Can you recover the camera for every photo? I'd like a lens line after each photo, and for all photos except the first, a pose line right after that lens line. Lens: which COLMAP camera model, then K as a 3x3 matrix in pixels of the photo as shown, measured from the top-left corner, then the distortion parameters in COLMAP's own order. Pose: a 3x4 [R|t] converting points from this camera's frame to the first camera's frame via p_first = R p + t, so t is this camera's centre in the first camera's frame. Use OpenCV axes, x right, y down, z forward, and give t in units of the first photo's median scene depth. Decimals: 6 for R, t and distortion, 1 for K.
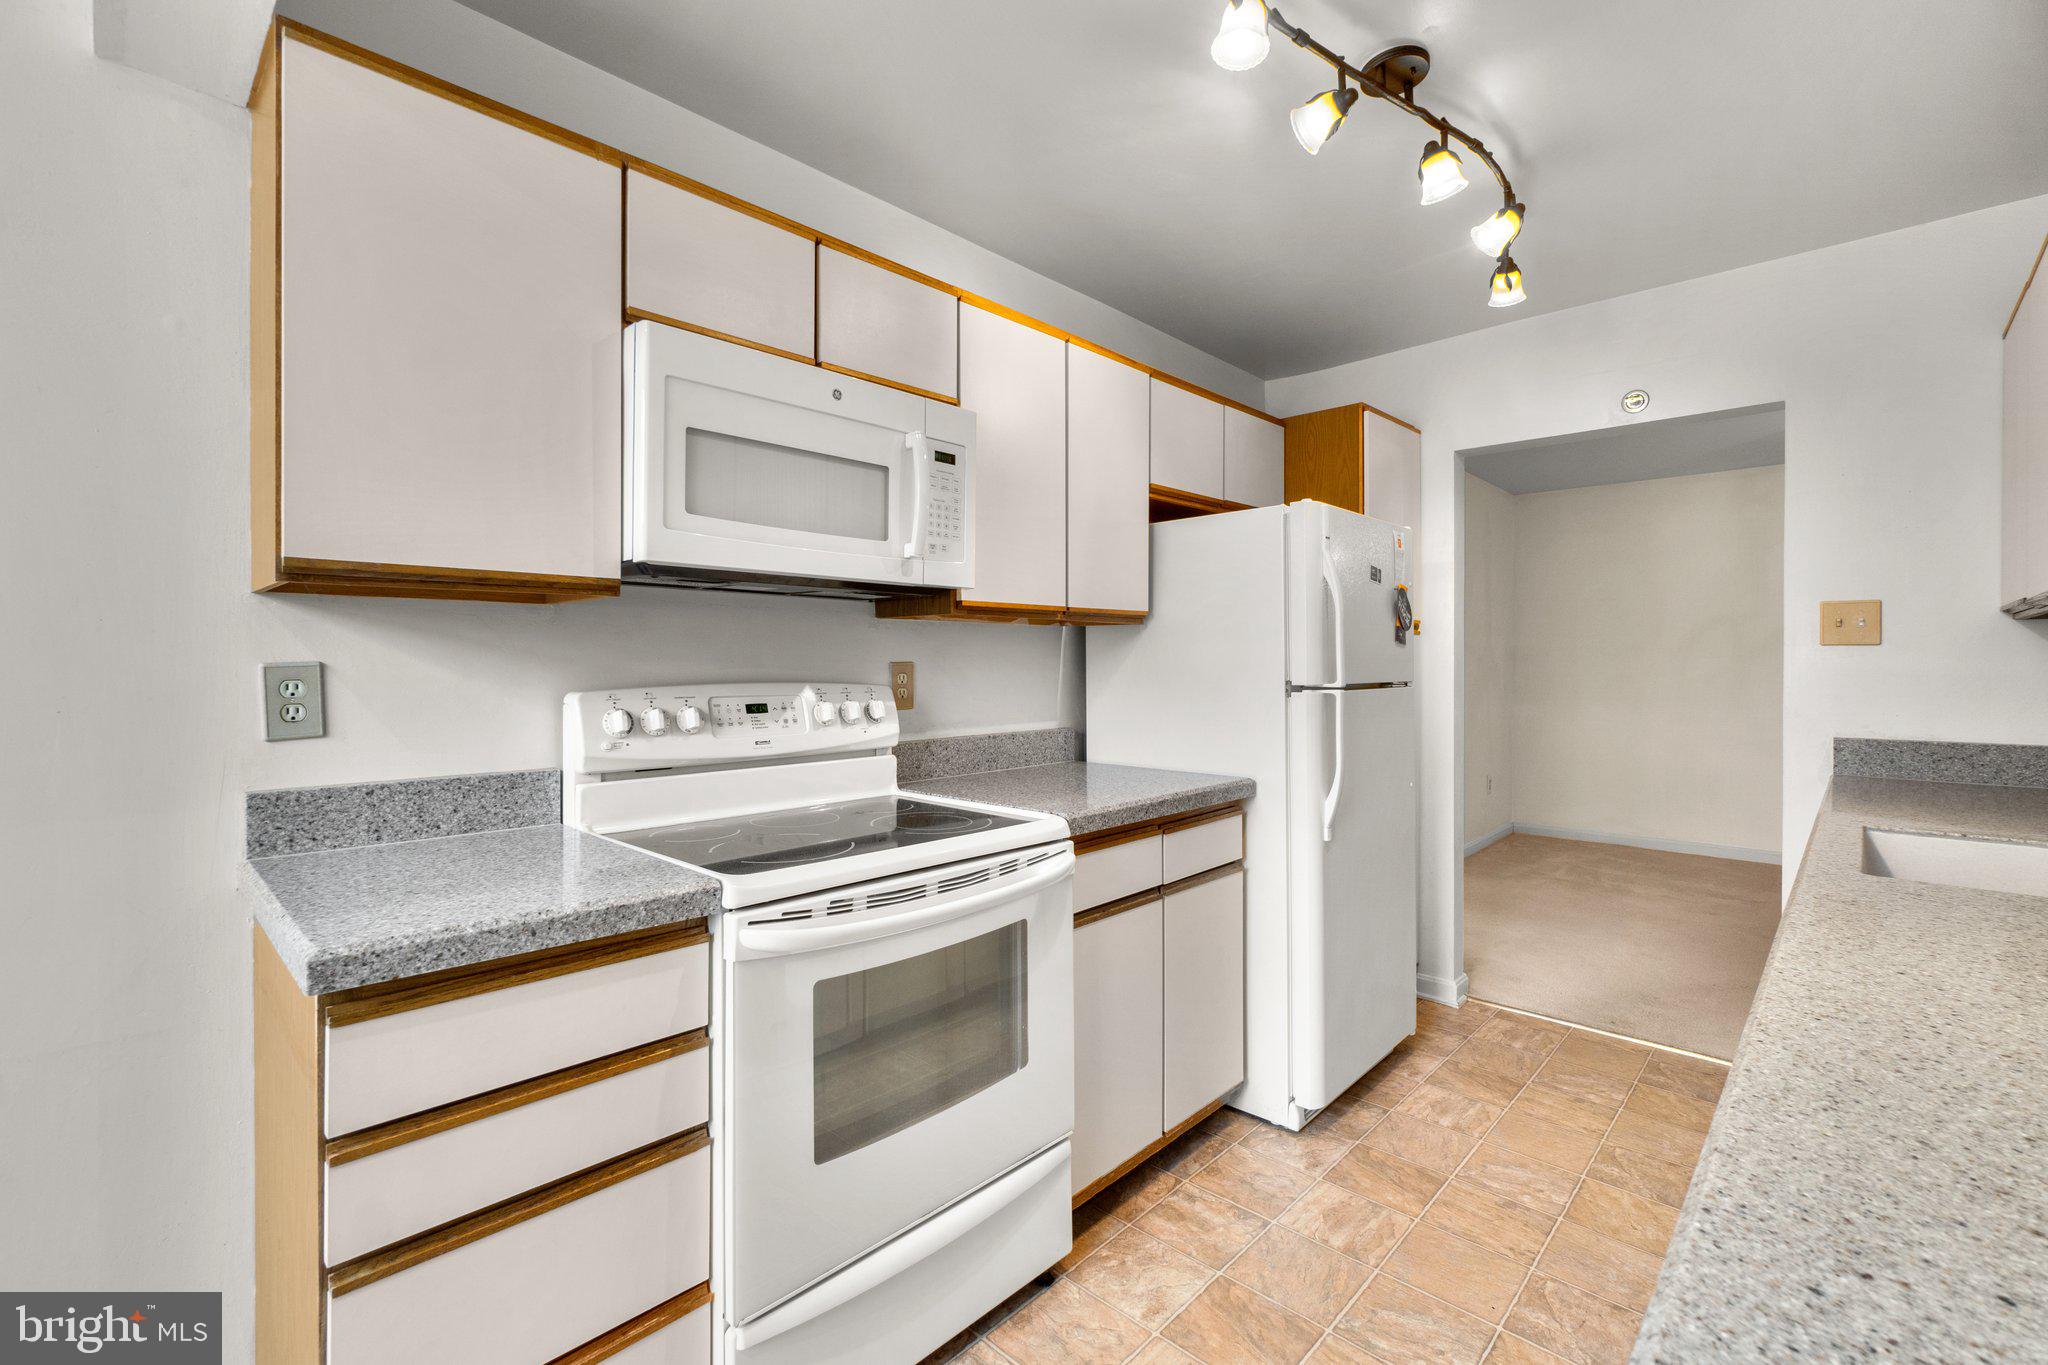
lens RADIAL K [[888.6, 0, 1013.7], [0, 888.6, 668.8], [0, 0, 1]] dist [-0.001074, 0.000072]
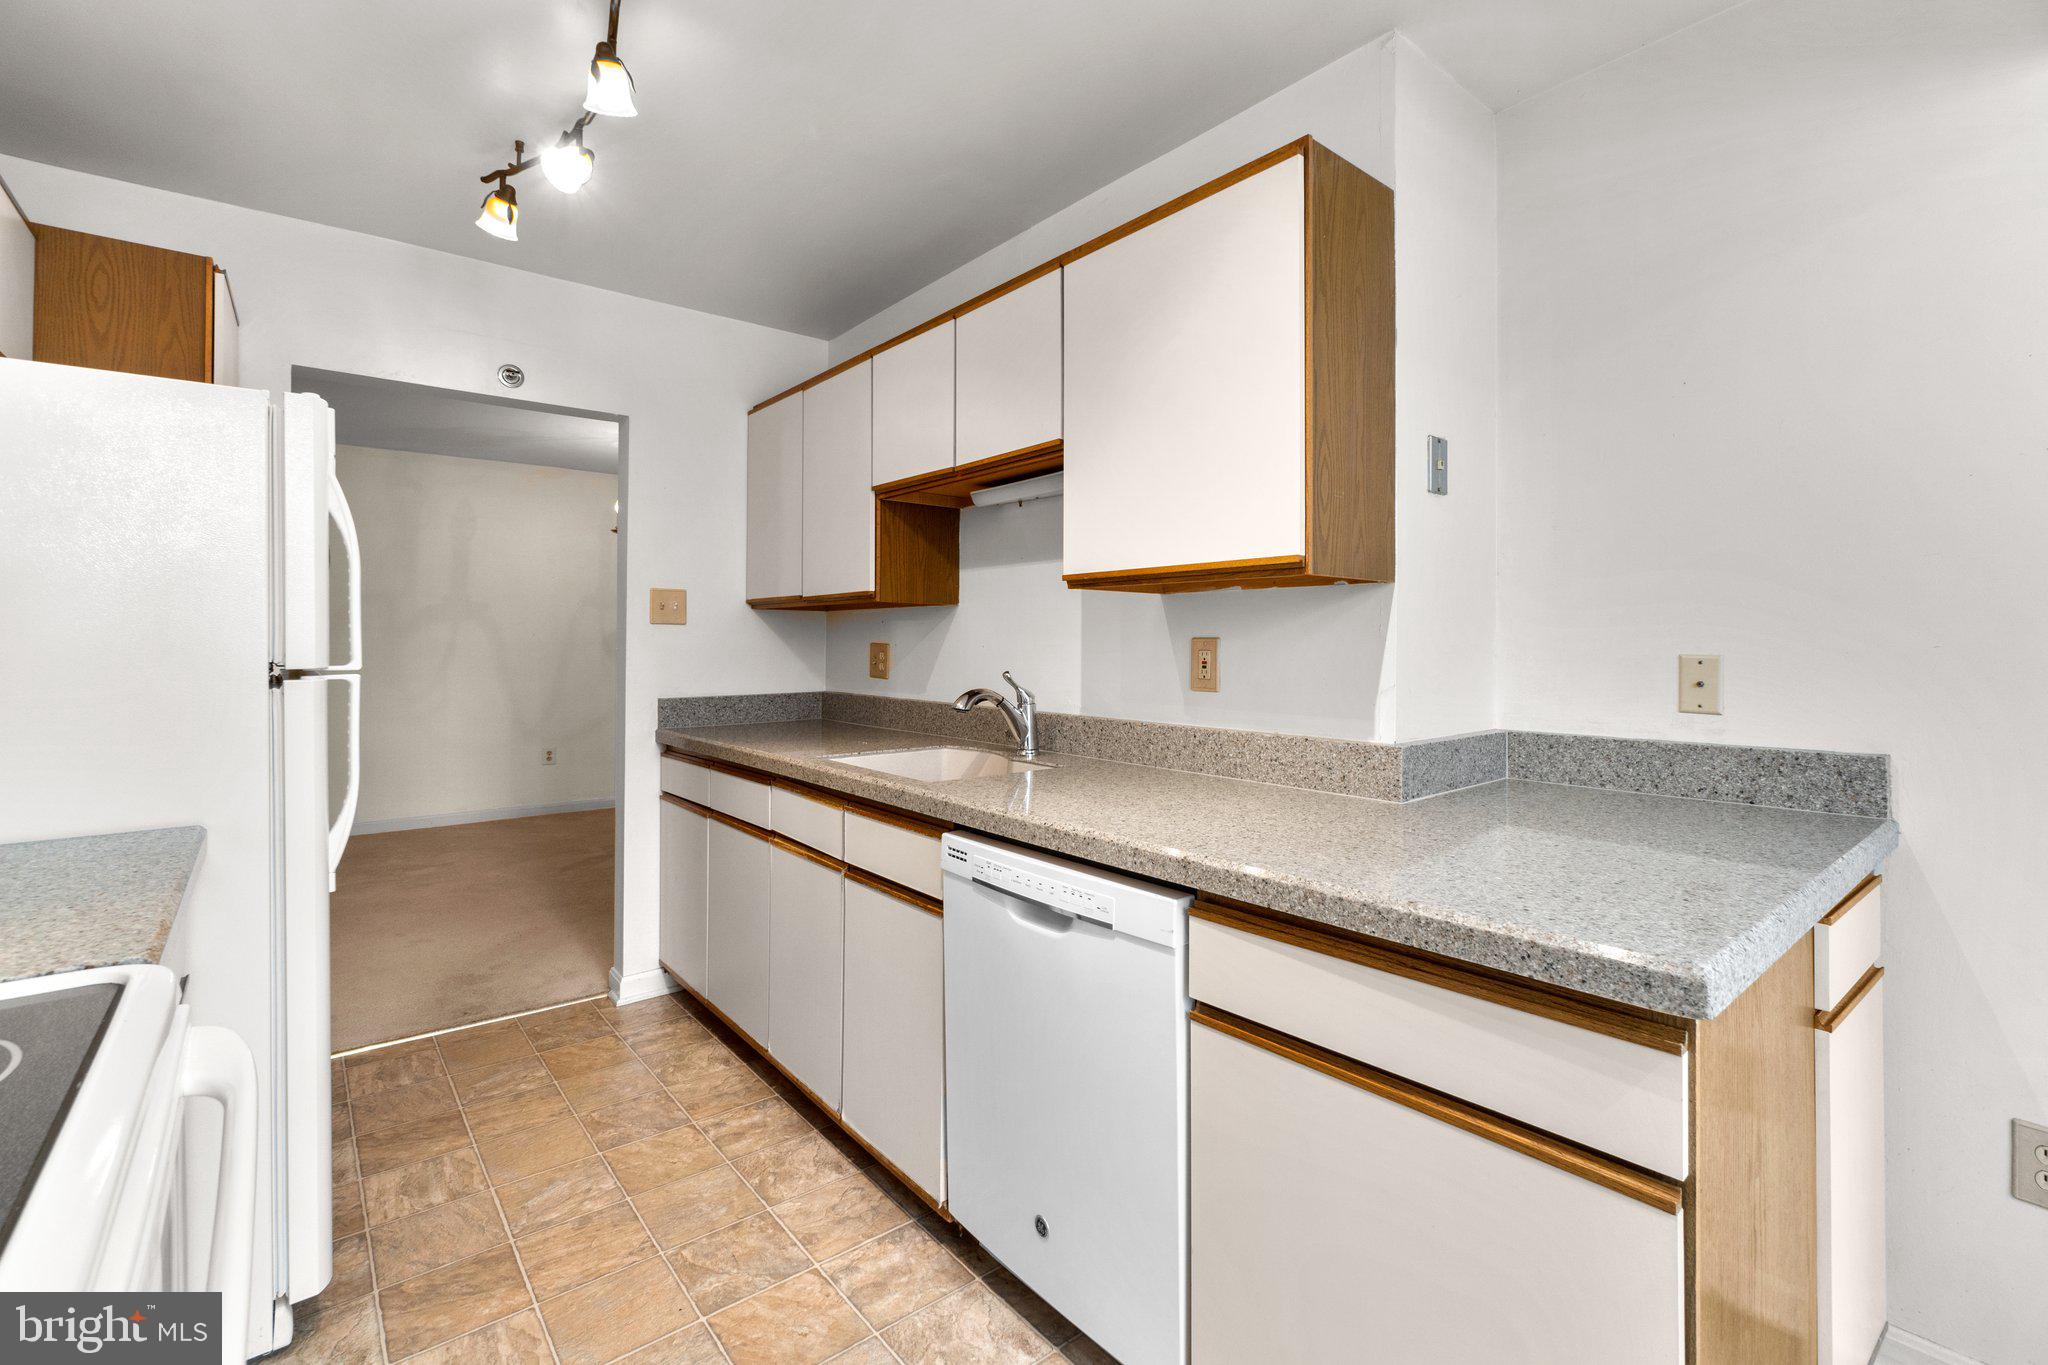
lens RADIAL K [[898.4, 0, 1015.9], [0, 898.4, 636.1], [0, 0, 1]] dist [-0.001618, -0.000216]
pose [[0.122745, 0.004917, 0.992426, -0.282465], [0.002757, 0.999982, -0.005295, -0.001614], [-0.992434, 0.003386, 0.122730, 0.383724]]
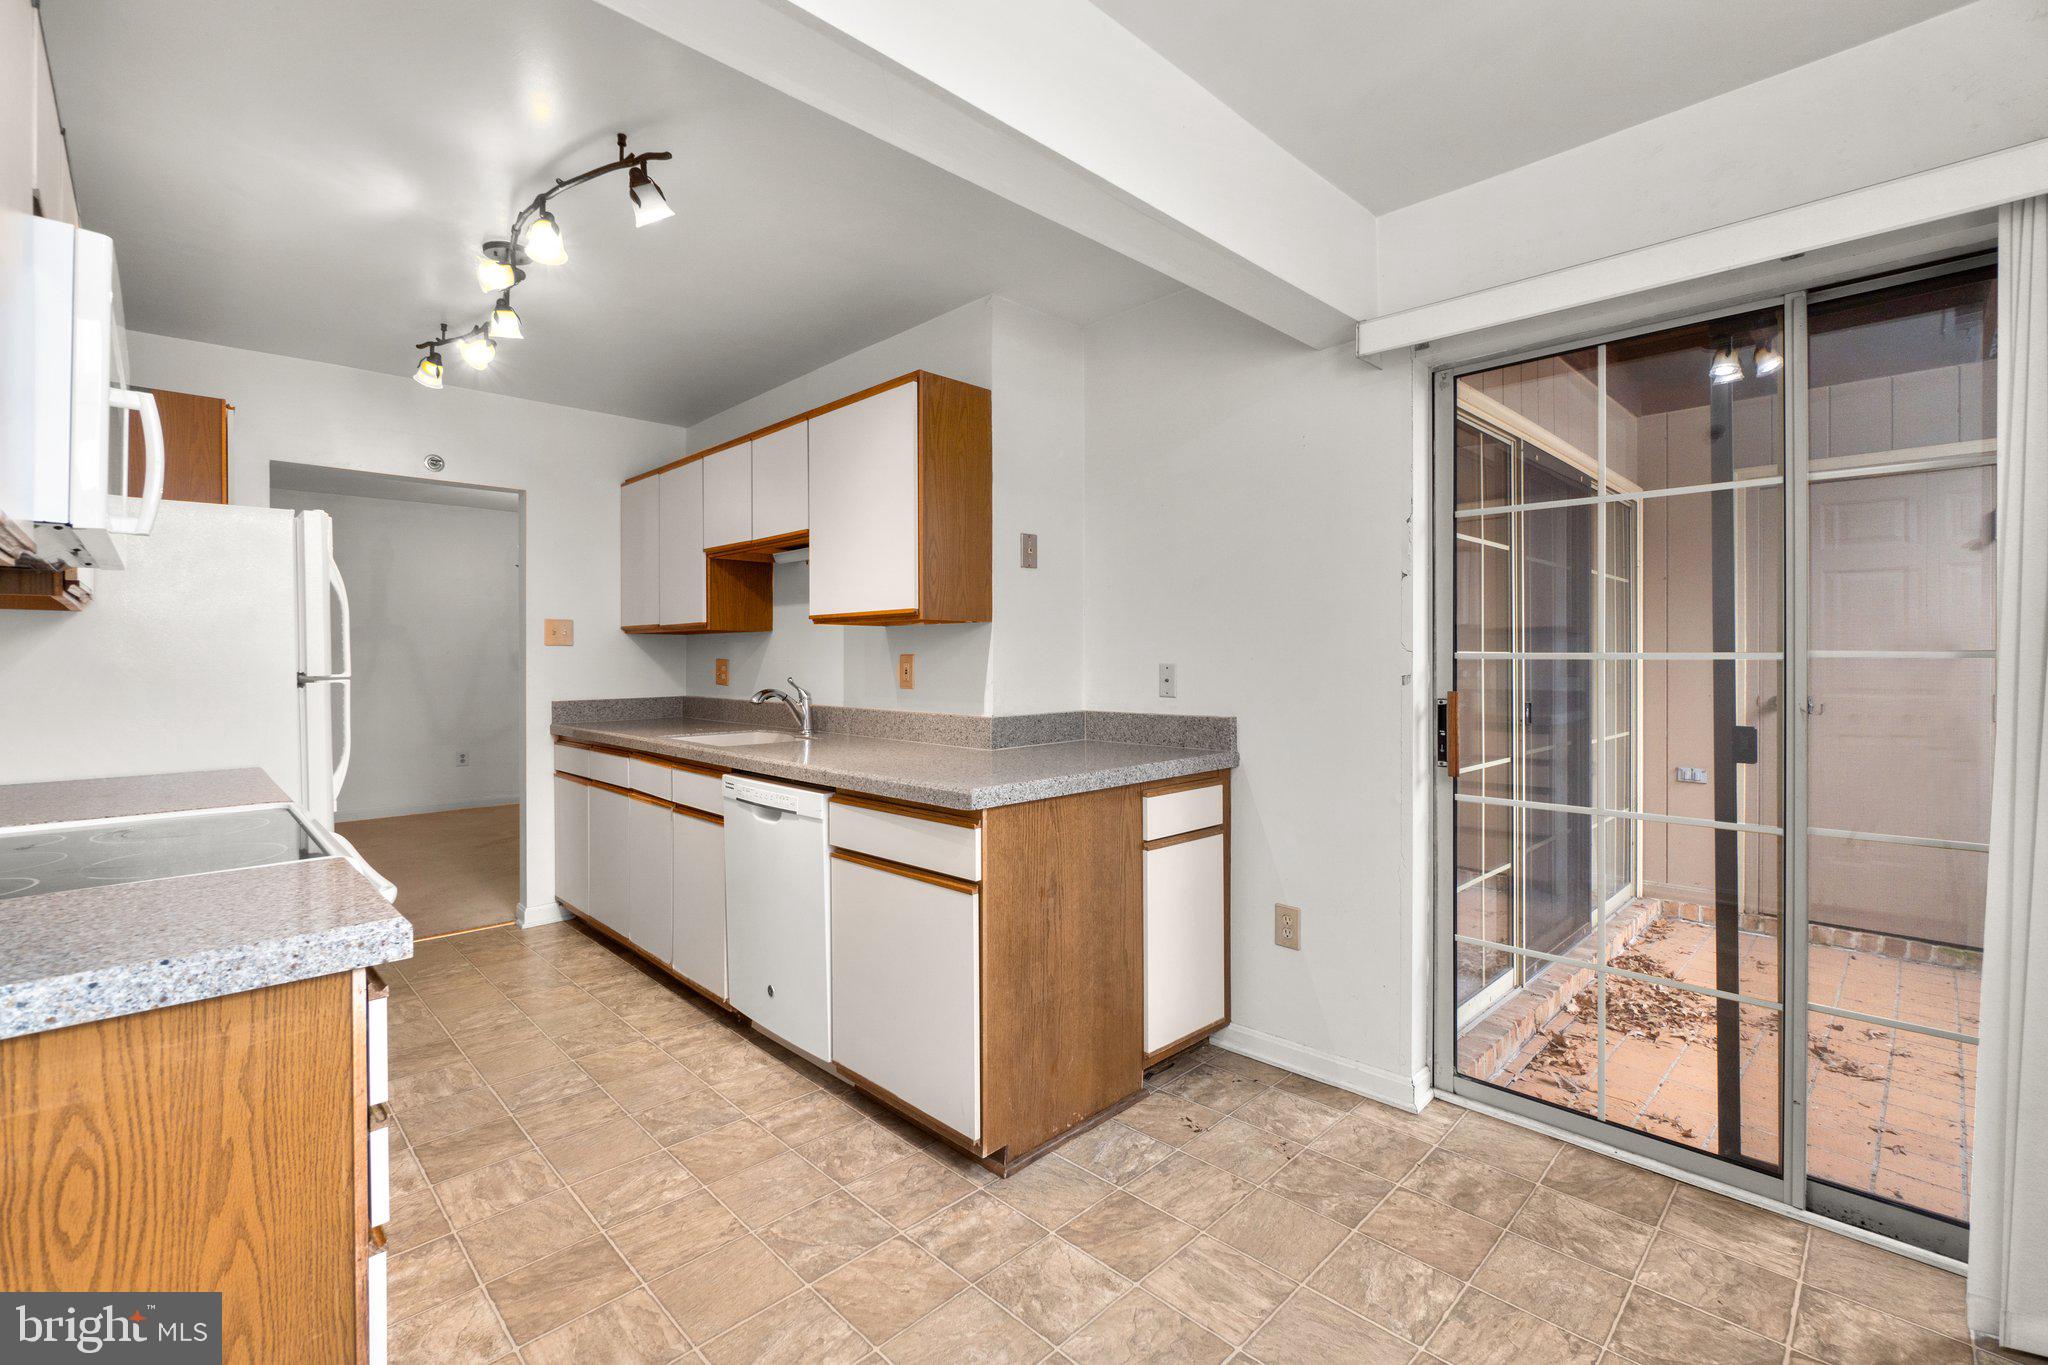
lens RADIAL K [[887.2, 0, 1019.8], [0, 887.2, 664.1], [0, 0, 1]] dist [-0.001438, -0.000040]
pose [[0.035298, -0.009767, 0.999329, -0.761258], [0.007395, 0.999927, 0.009511, -0.001281], [-0.999349, 0.007054, 0.035368, 0.076400]]
